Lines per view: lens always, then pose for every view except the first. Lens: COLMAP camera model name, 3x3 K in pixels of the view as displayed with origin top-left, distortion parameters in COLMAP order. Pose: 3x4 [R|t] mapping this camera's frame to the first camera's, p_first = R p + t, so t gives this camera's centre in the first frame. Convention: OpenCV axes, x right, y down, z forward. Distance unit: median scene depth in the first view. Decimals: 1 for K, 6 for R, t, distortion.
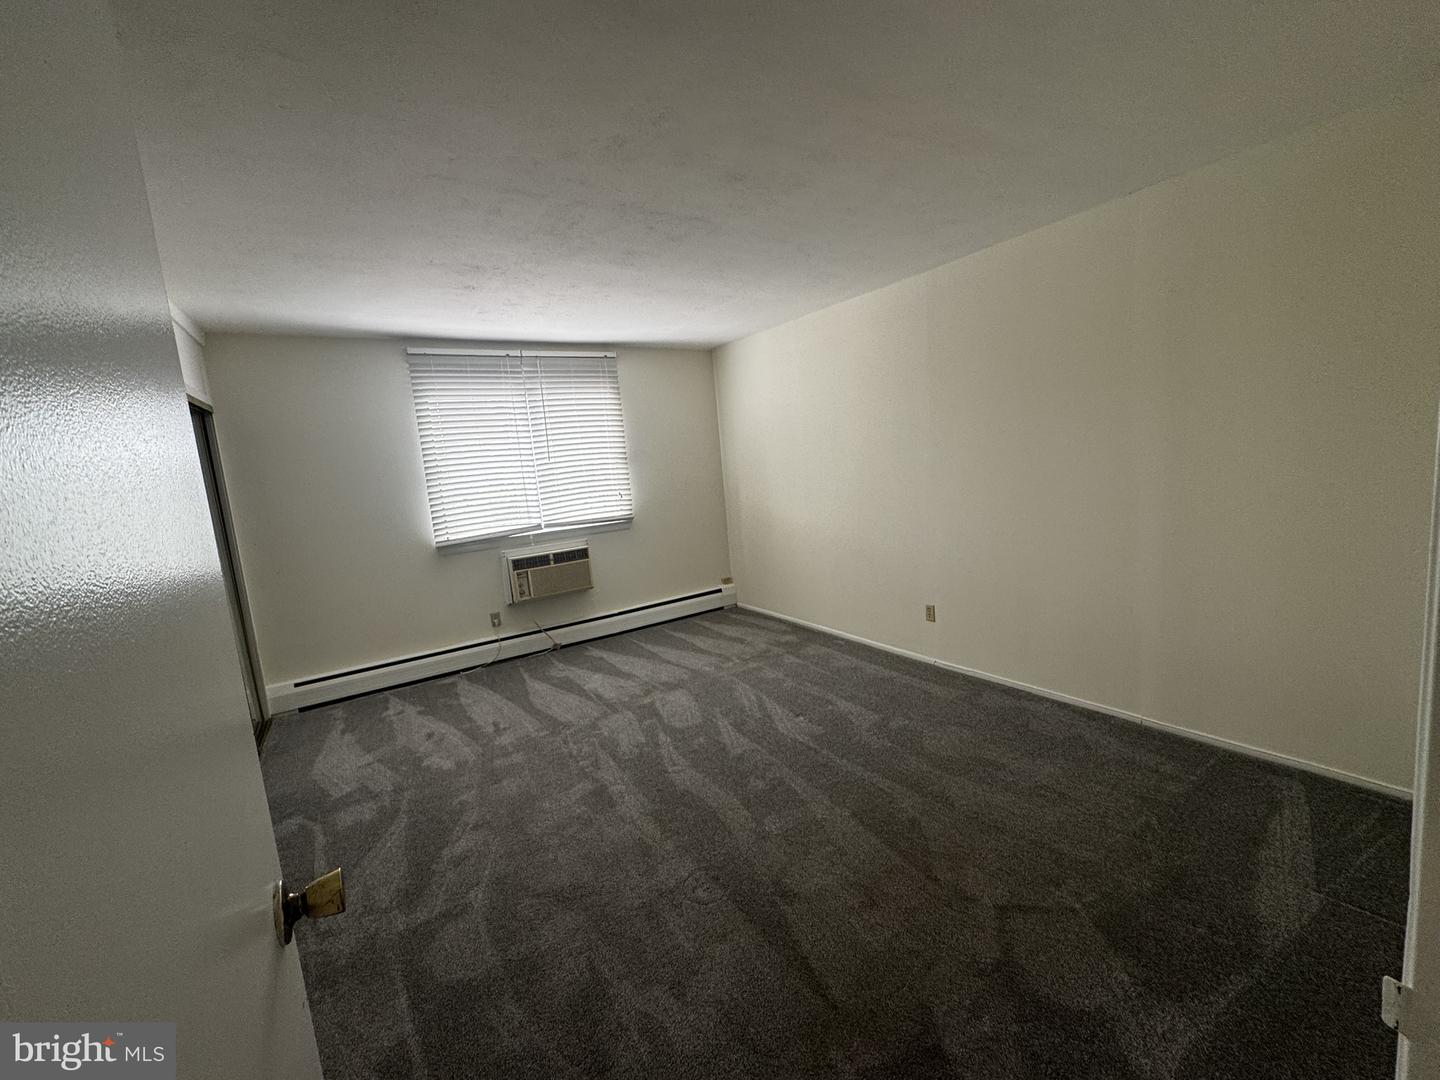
lens RADIAL K [[572.8, 0, 722.9], [0, 572.8, 540.6], [0, 0, 1]] dist [-0.003495, 0.000718]
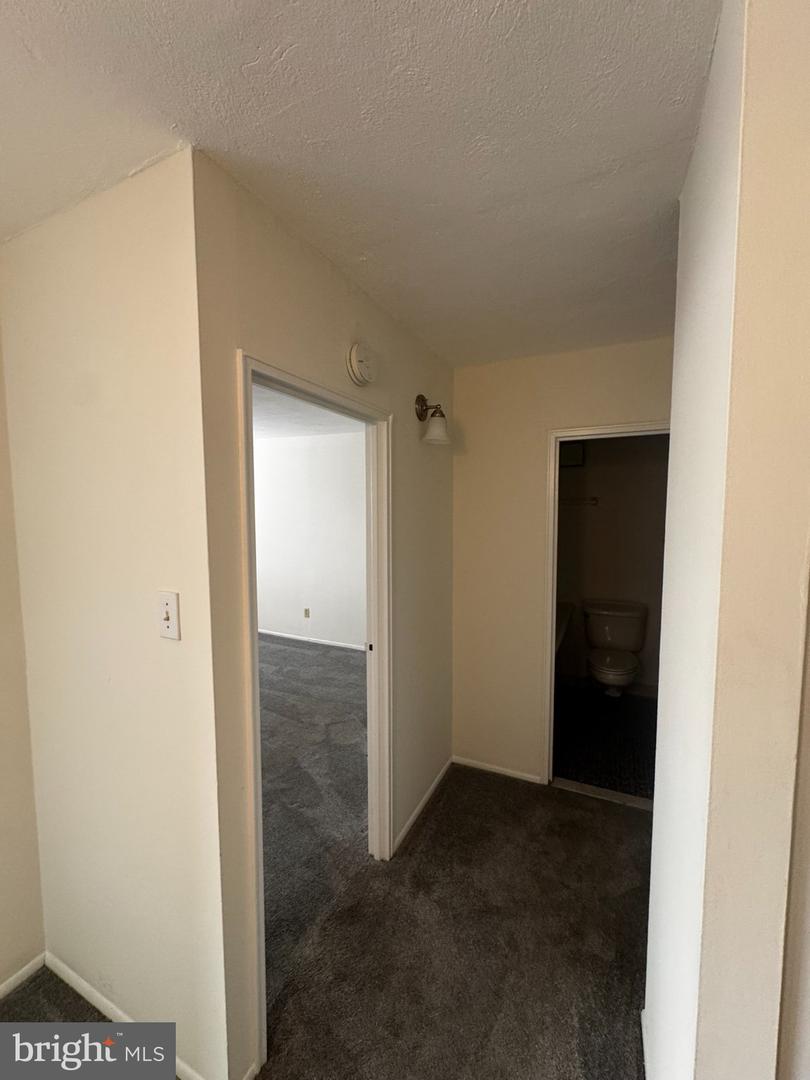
lens RADIAL K [[429.6, 0, 405.1], [0, 429.6, 539.9], [0, 0, 1]] dist [-0.003495, 0.000718]
pose [[0.850697, 0.053085, 0.522970, -0.104419], [-0.009464, 0.996273, -0.085735, 0.006551], [-0.525572, 0.067985, 0.848028, -0.354908]]
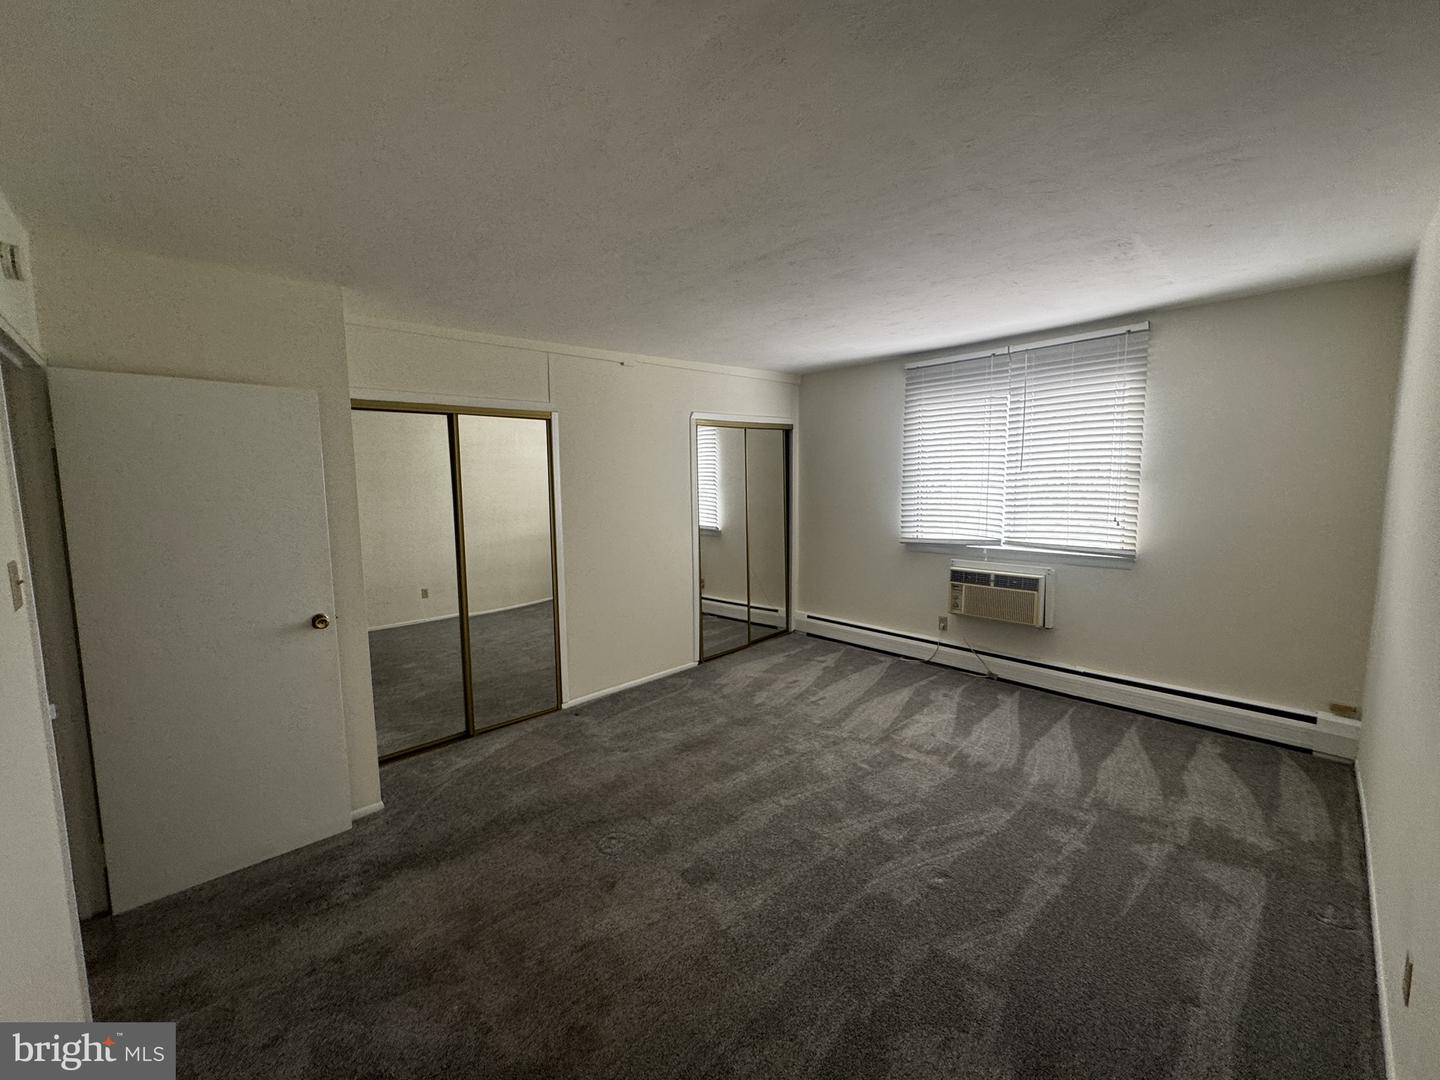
lens RADIAL K [[572.8, 0, 714.6], [0, 572.8, 540.7], [0, 0, 1]] dist [-0.003495, 0.000718]
pose [[0.190433, 0.191666, -0.962808, 0.549650], [-0.128006, 0.977231, 0.169219, -0.145009], [0.973319, 0.091020, 0.210632, 0.442846]]
